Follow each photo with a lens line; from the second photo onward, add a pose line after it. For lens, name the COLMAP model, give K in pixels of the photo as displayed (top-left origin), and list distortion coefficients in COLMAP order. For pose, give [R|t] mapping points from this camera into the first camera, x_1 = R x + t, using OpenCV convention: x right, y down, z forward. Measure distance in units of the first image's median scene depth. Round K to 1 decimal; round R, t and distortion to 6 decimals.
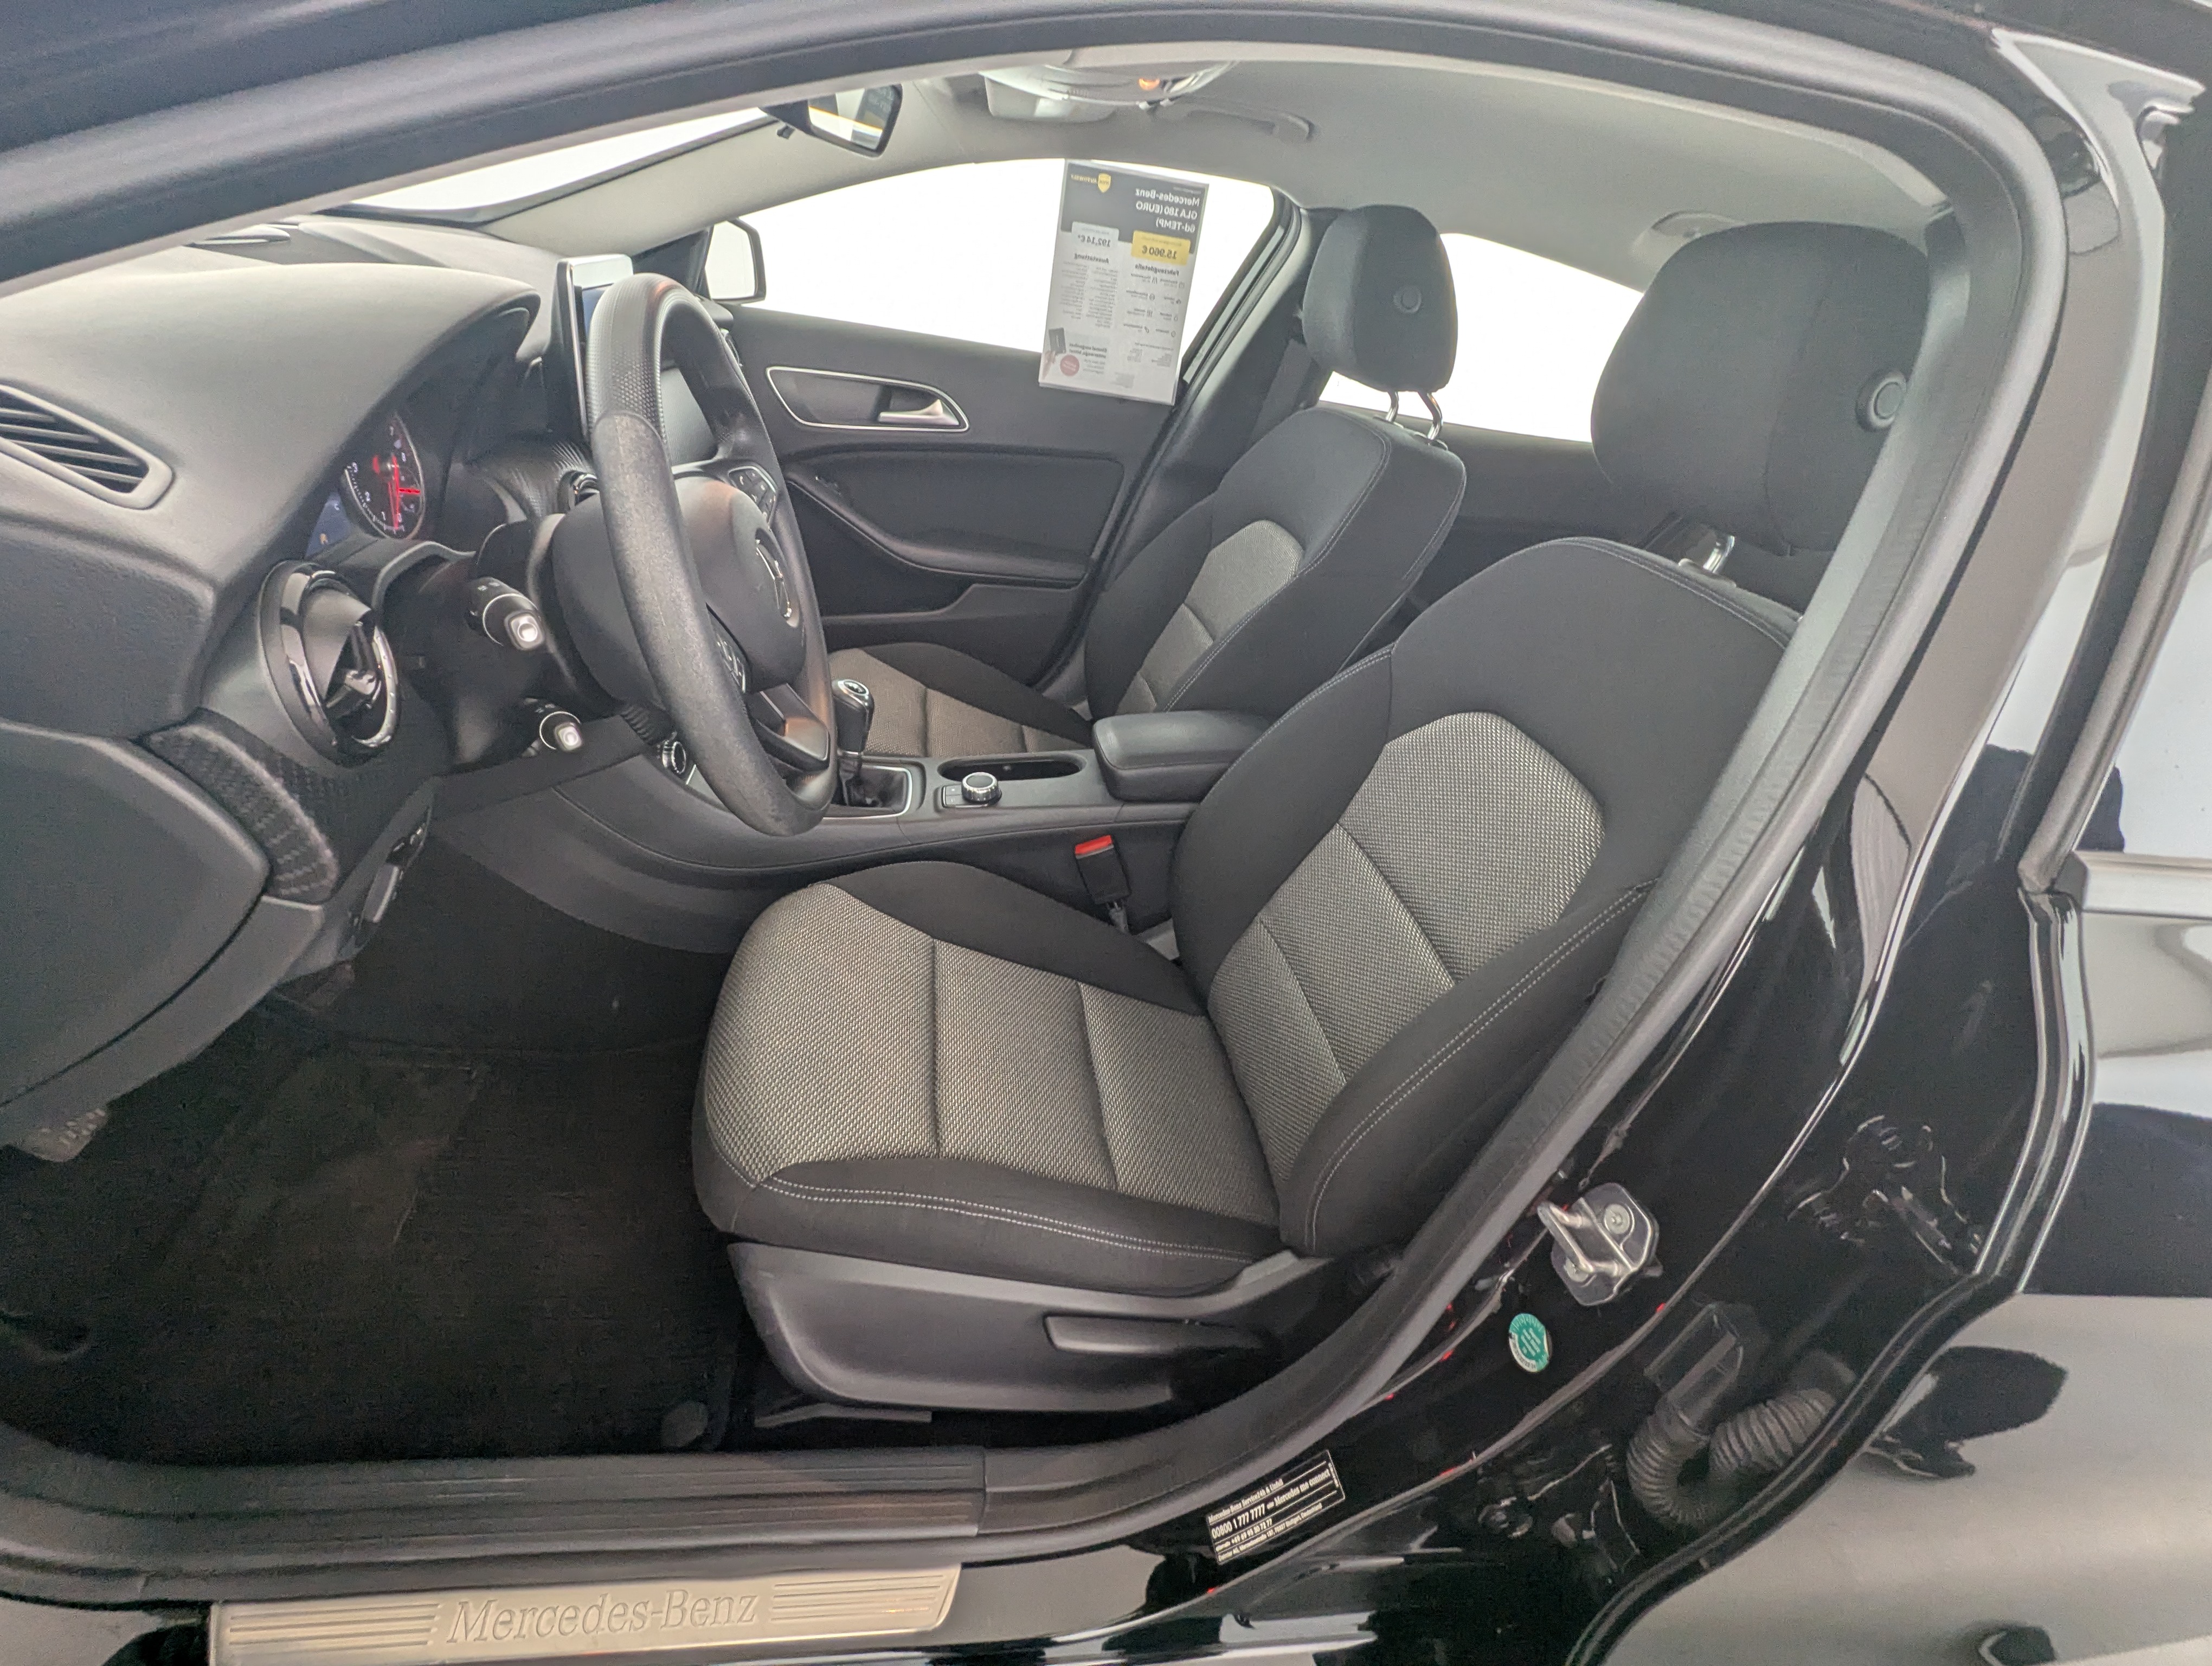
lens RADIAL K [[1046.4, 0, 1096.8], [0, 1046.4, 842.4], [0, 0, 1]] dist [0.007119, 0.001304]
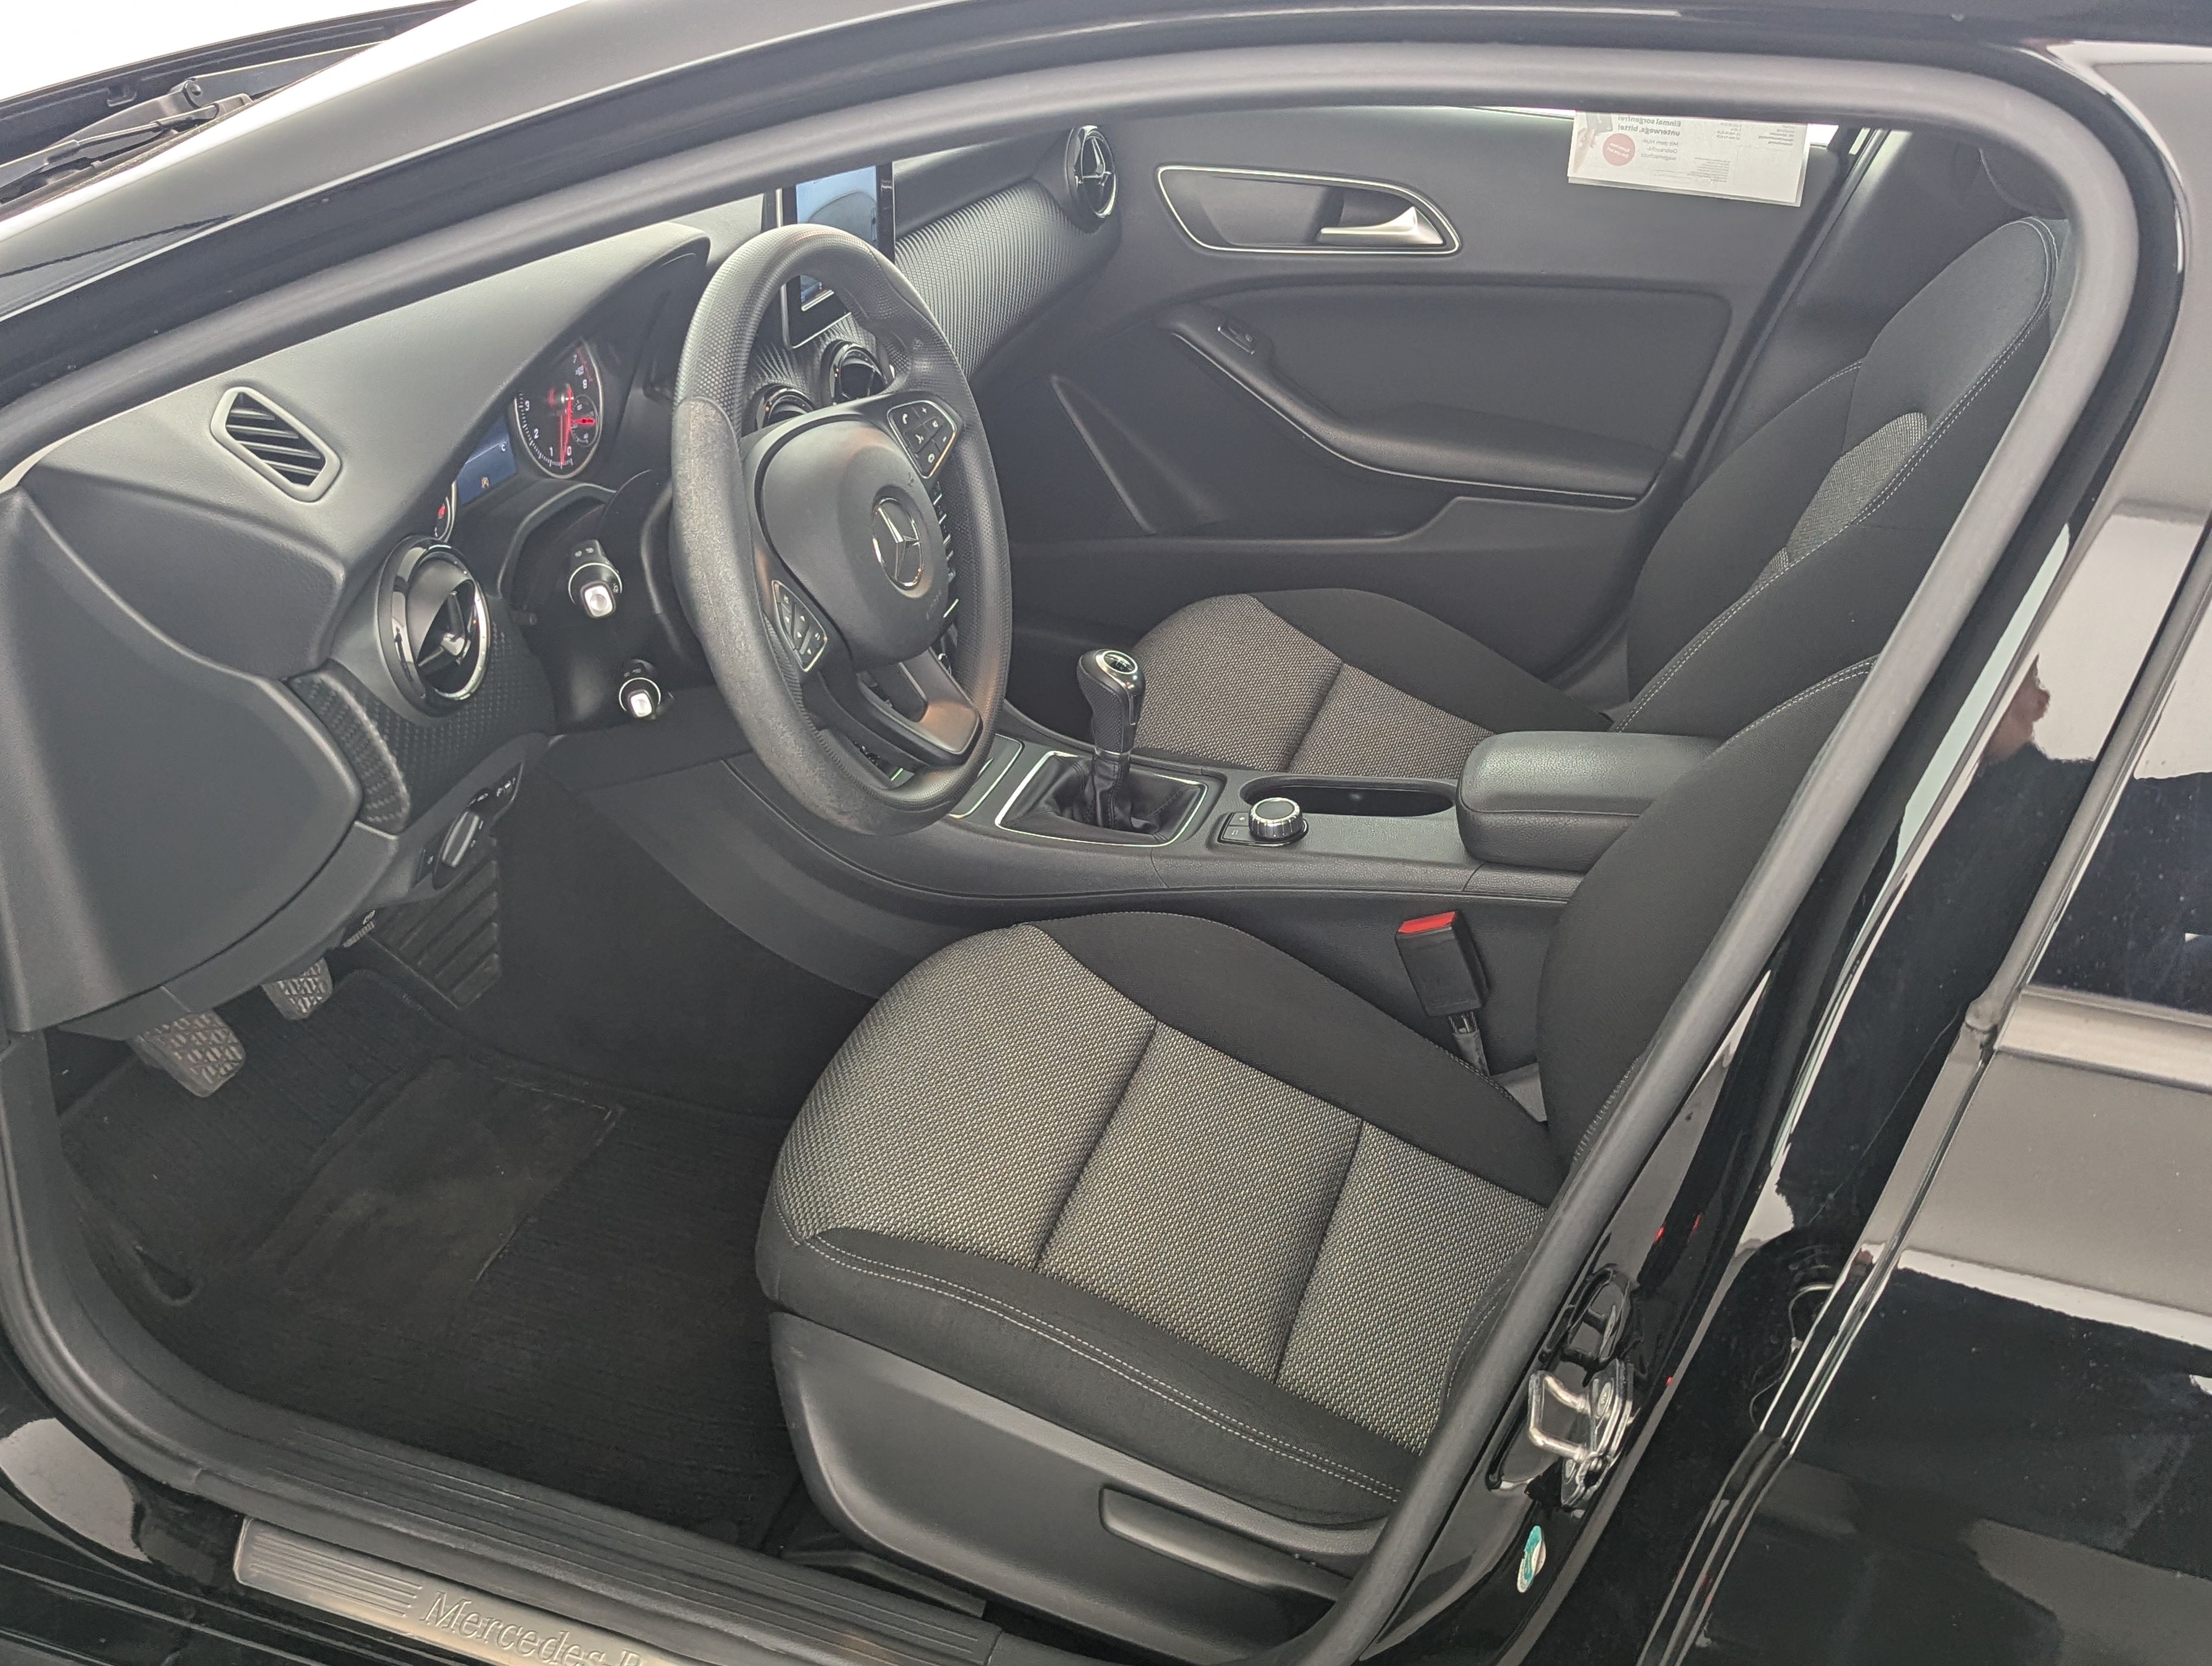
lens RADIAL K [[2196.6, 0, 1112.5], [0, 2196.6, 829.5], [0, 0, 1]] dist [0.055055, 0.000000]
pose [[0.907119, 0.103683, -0.407904, 0.585845], [-0.126941, 0.991448, -0.030286, 0.017312], [0.401275, 0.079253, 0.912522, -0.541823]]
